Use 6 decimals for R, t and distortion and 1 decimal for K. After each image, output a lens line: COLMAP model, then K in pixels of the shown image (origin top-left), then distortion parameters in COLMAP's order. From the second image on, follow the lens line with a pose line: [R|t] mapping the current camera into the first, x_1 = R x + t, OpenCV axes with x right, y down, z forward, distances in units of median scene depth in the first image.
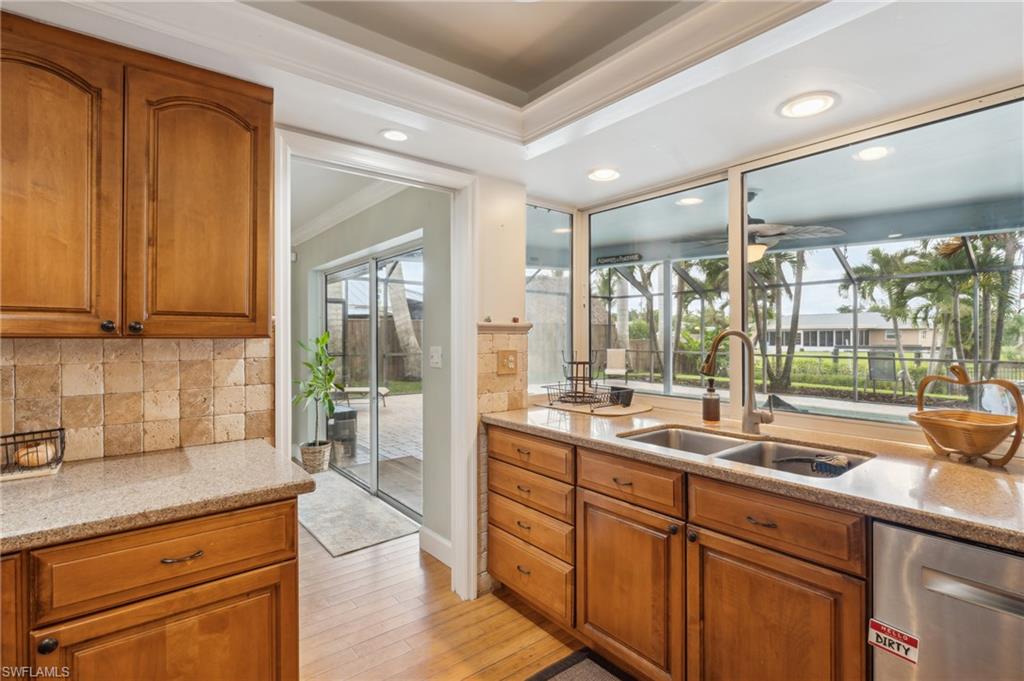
lens RADIAL K [[478.5, 0, 510.6], [0, 478.5, 337.0], [0, 0, 1]] dist [-0.000832, -0.000101]
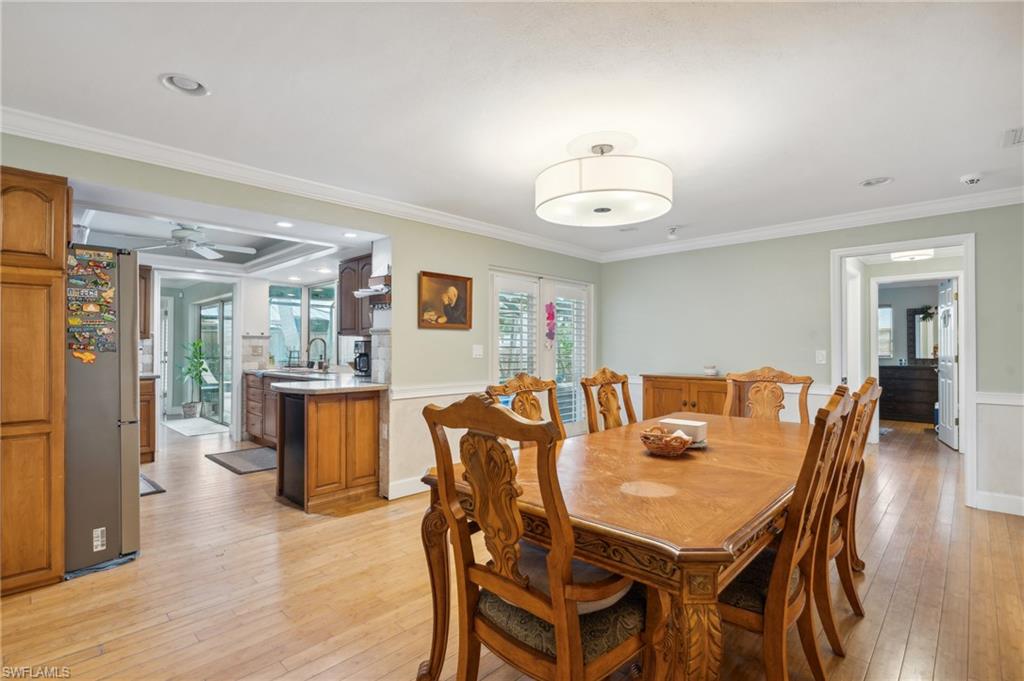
lens RADIAL K [[478.5, 0, 512.6], [0, 478.5, 342.4], [0, 0, 1]] dist [-0.000832, -0.000101]
pose [[0.992303, 0.002125, 0.123814, 1.053116], [-0.000474, 0.999911, -0.013360, 0.045438], [-0.123831, 0.013199, 0.992216, -1.732485]]
